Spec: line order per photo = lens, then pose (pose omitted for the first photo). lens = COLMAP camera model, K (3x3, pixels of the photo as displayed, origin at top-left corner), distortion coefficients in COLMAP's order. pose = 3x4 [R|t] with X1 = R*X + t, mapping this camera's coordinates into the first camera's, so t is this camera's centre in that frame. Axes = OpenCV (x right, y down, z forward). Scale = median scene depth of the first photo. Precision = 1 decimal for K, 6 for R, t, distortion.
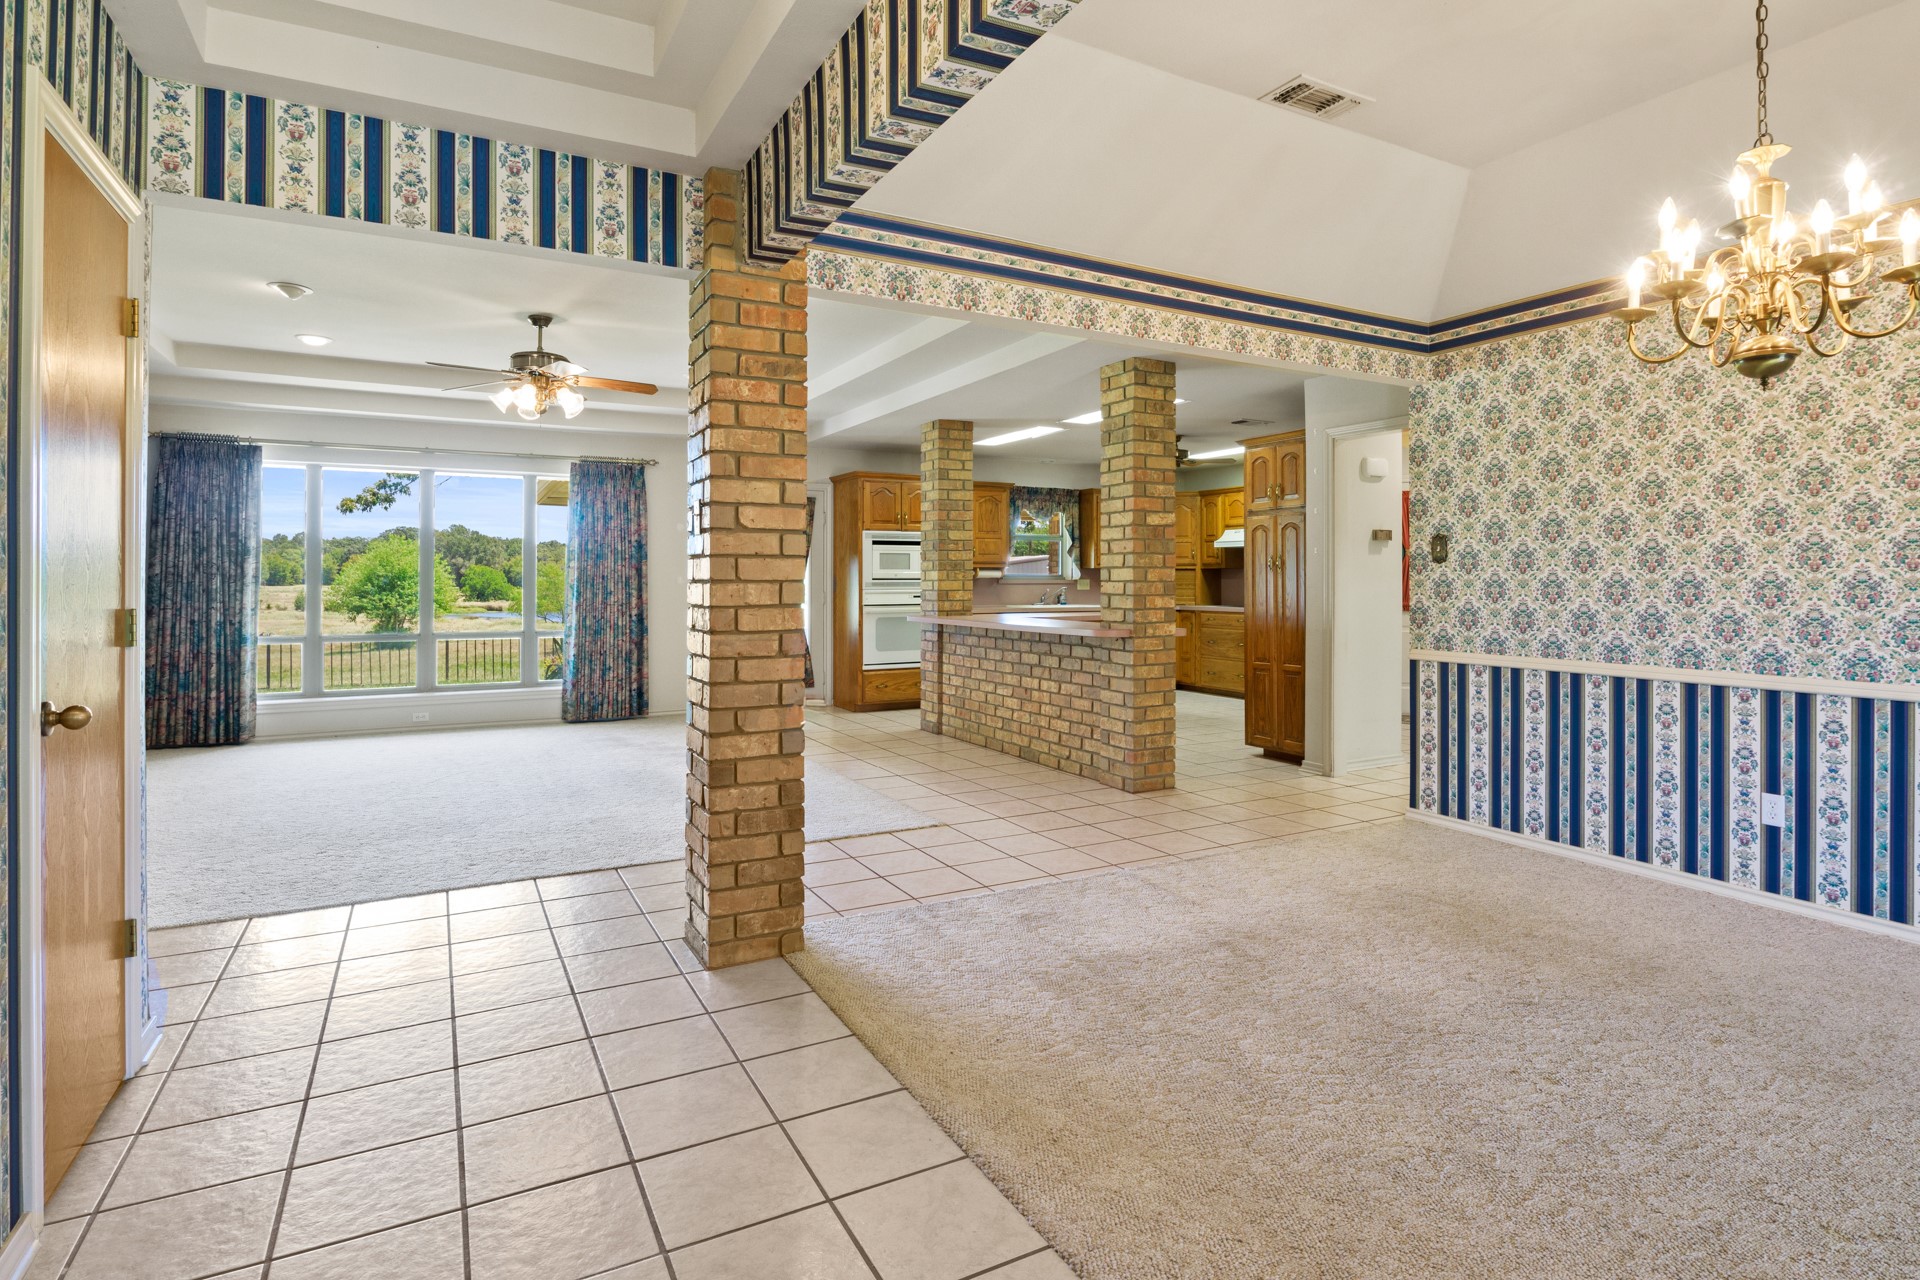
lens RADIAL K [[979.5, 0, 969.5], [0, 979.5, 580.6], [0, 0, 1]] dist [-0.003312, -0.000473]
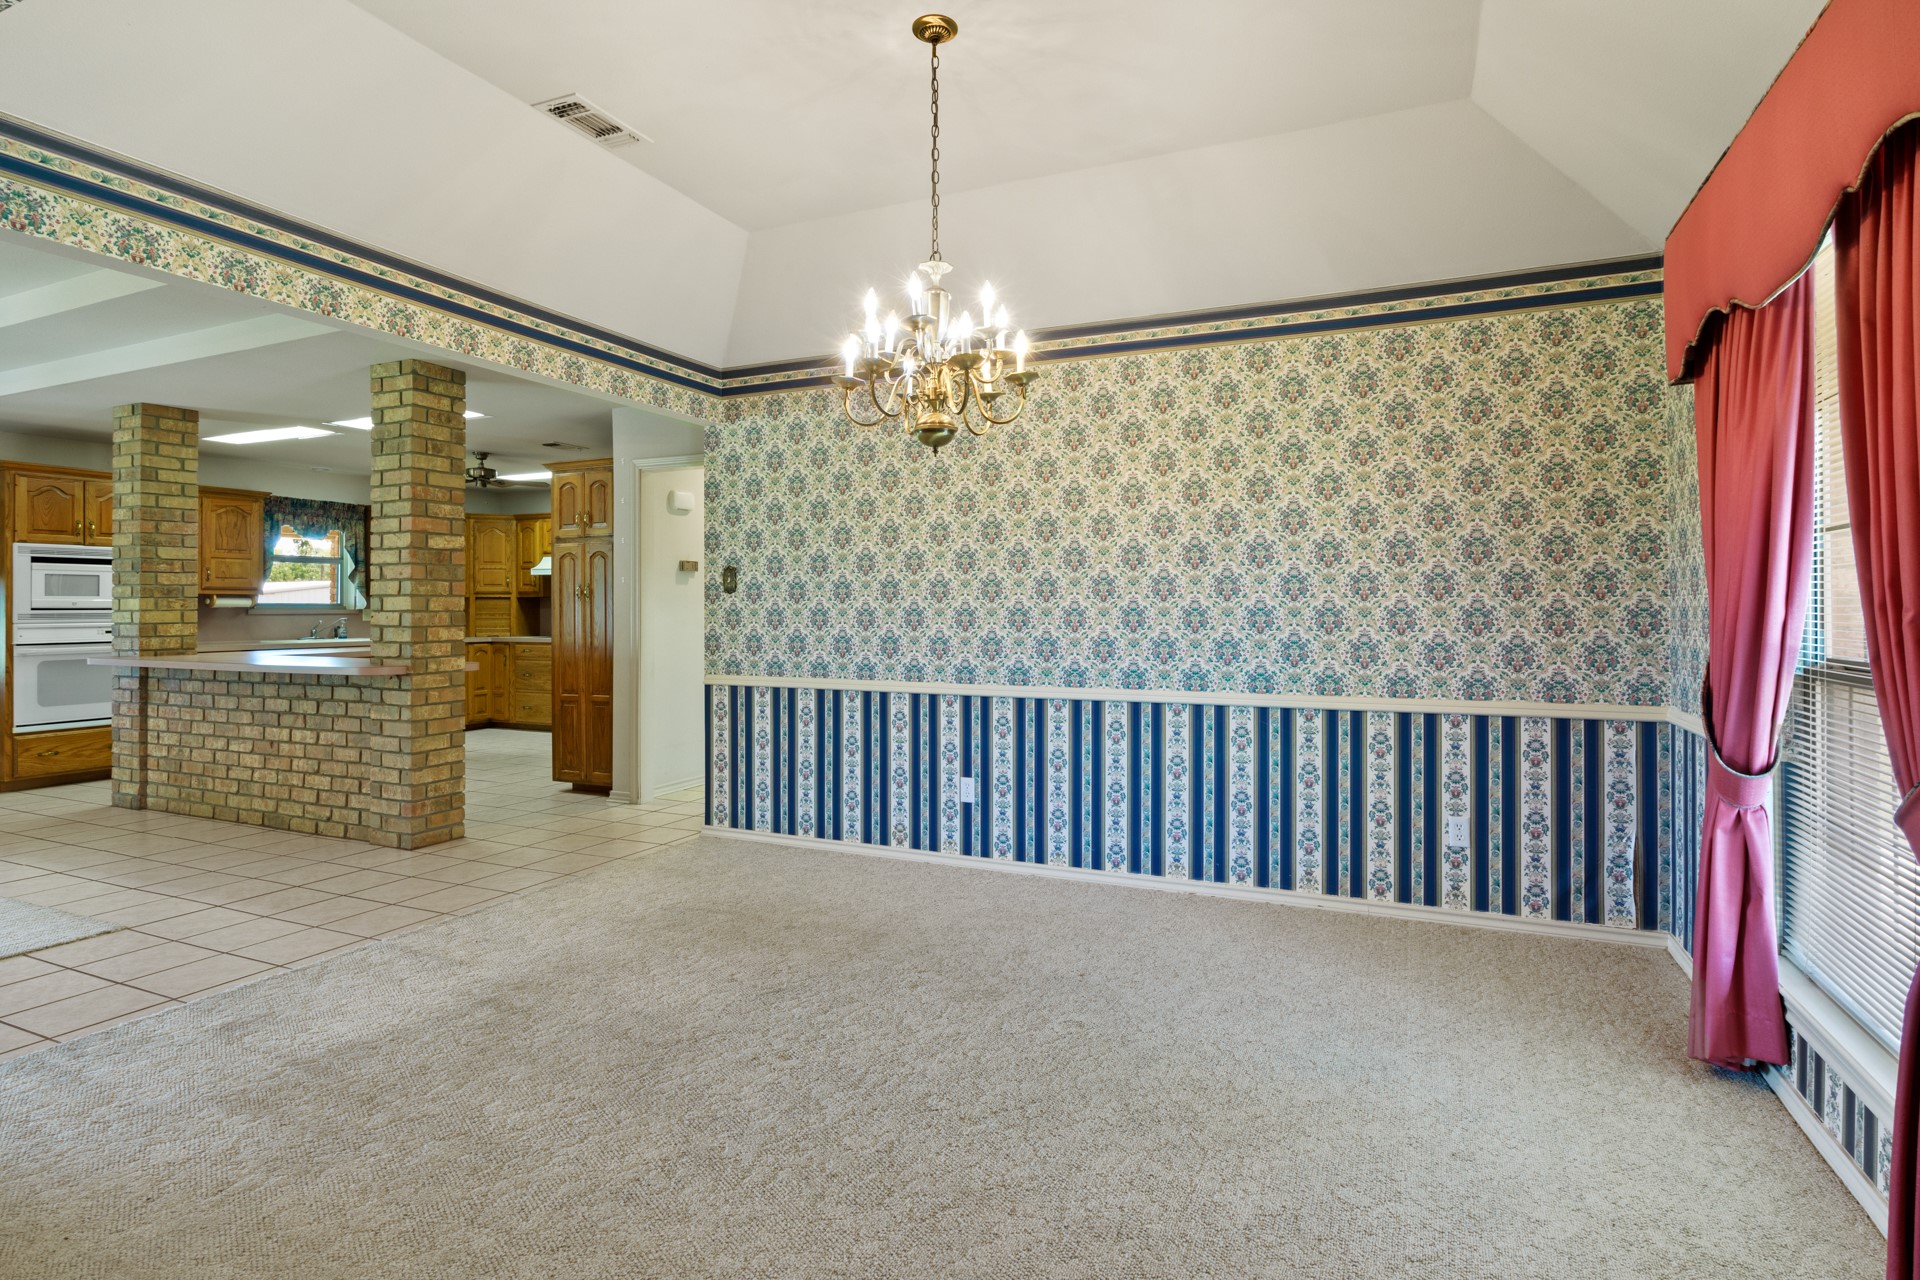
lens RADIAL K [[971.5, 0, 965.9], [0, 971.5, 606.7], [0, 0, 1]] dist [-0.002614, -0.000773]
pose [[0.798865, -0.000252, 0.601511, 0.046056], [0.002058, 0.999995, -0.002313, -0.000273], [-0.601507, 0.003086, 0.798861, -0.006050]]
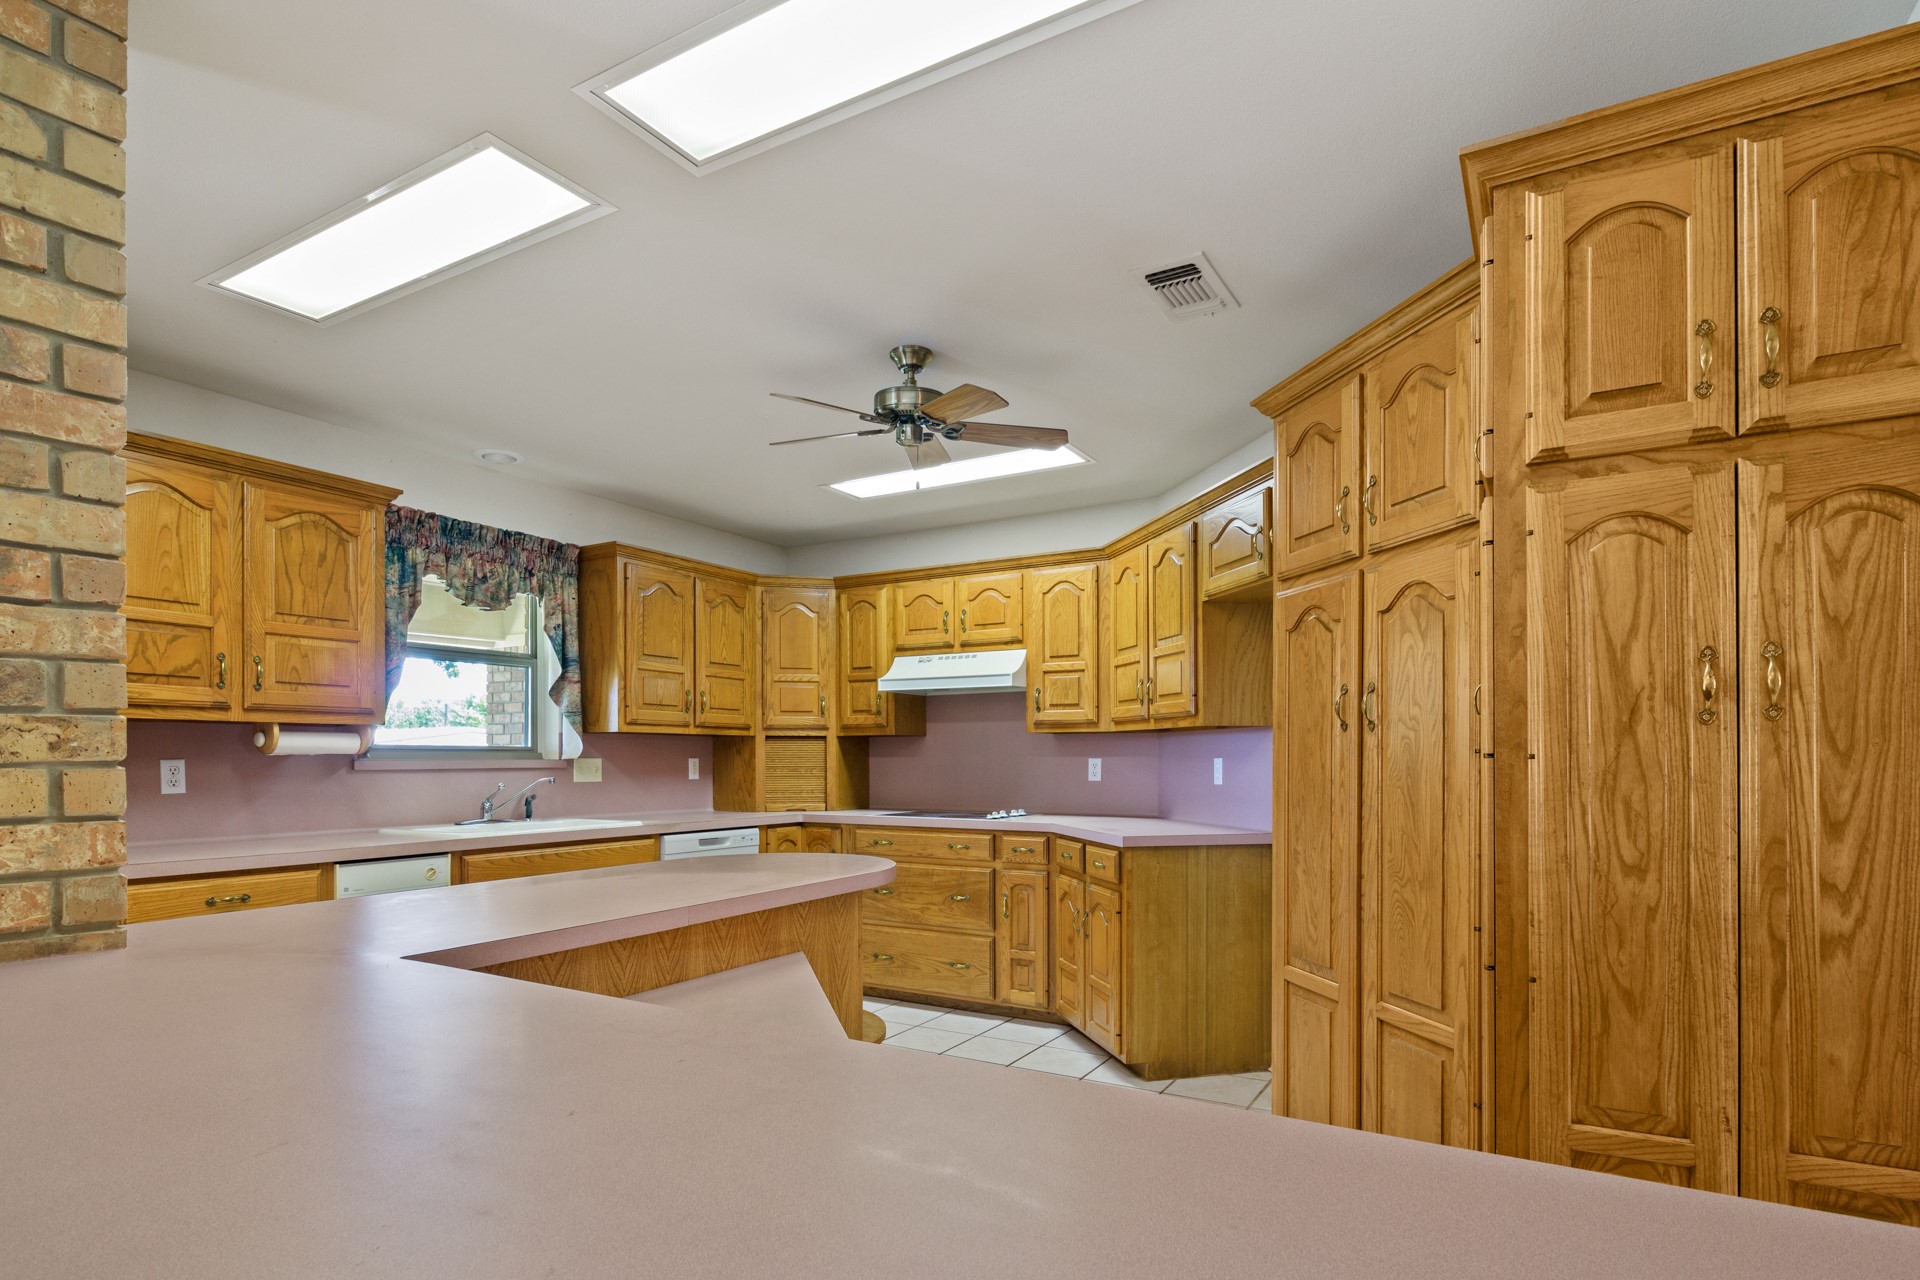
lens RADIAL K [[995.6, 0, 956.8], [0, 995.6, 762.3], [0, 0, 1]] dist [-0.003051, -0.000631]
pose [[0.859361, -0.004063, 0.511353, 0.071559], [0.002177, 0.999988, 0.004287, -0.002117], [-0.511364, -0.002571, 0.859360, 1.216184]]
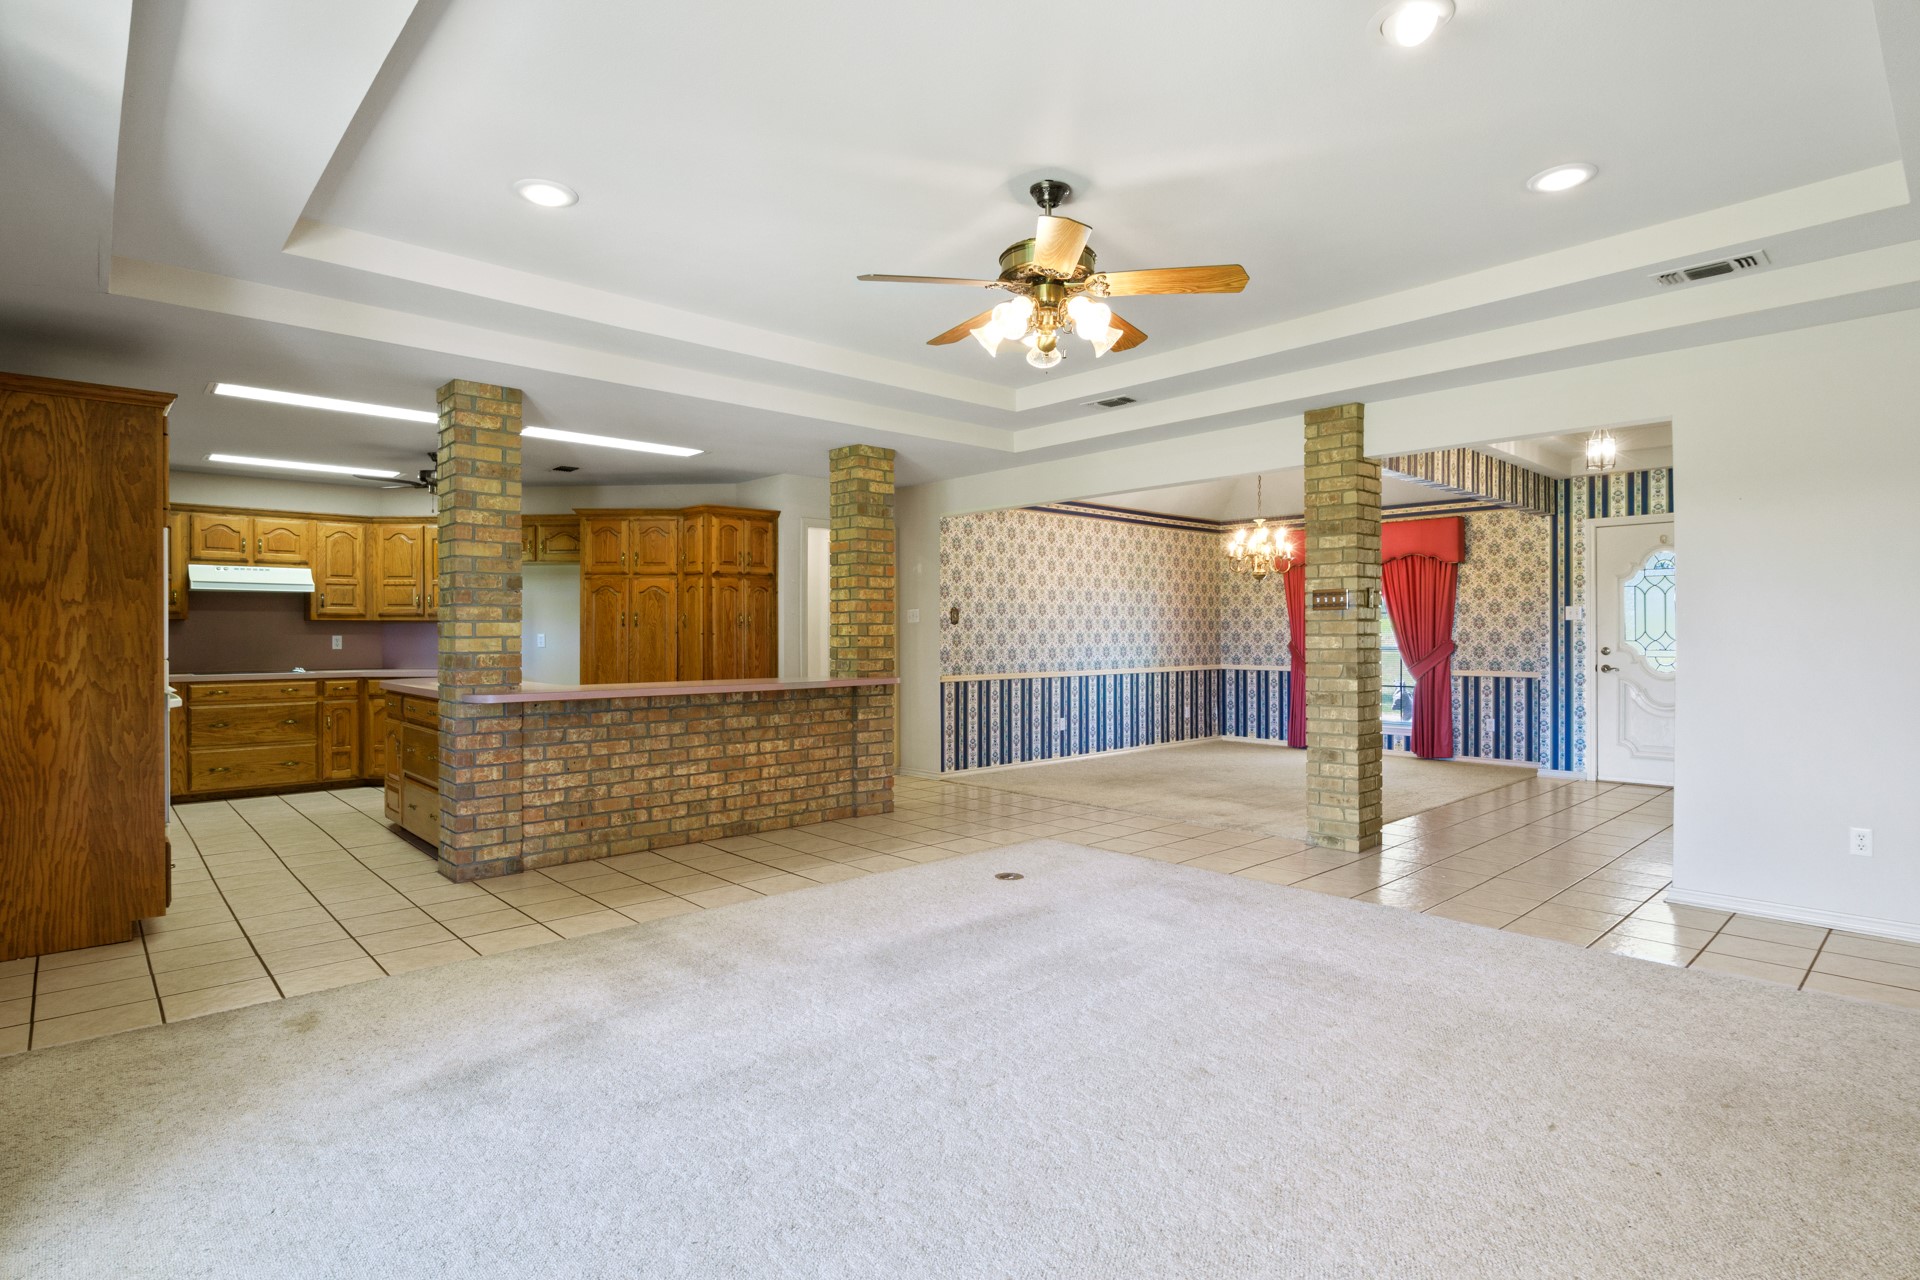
lens RADIAL K [[969.7, 0, 956.8], [0, 969.7, 632.2], [0, 0, 1]] dist [-0.005944, 0.000120]
pose [[-0.241304, 0.001180, 0.970449, -1.164745], [0.003034, 0.999995, -0.000461, -0.003320], [-0.970445, 0.002833, -0.241306, 1.395829]]
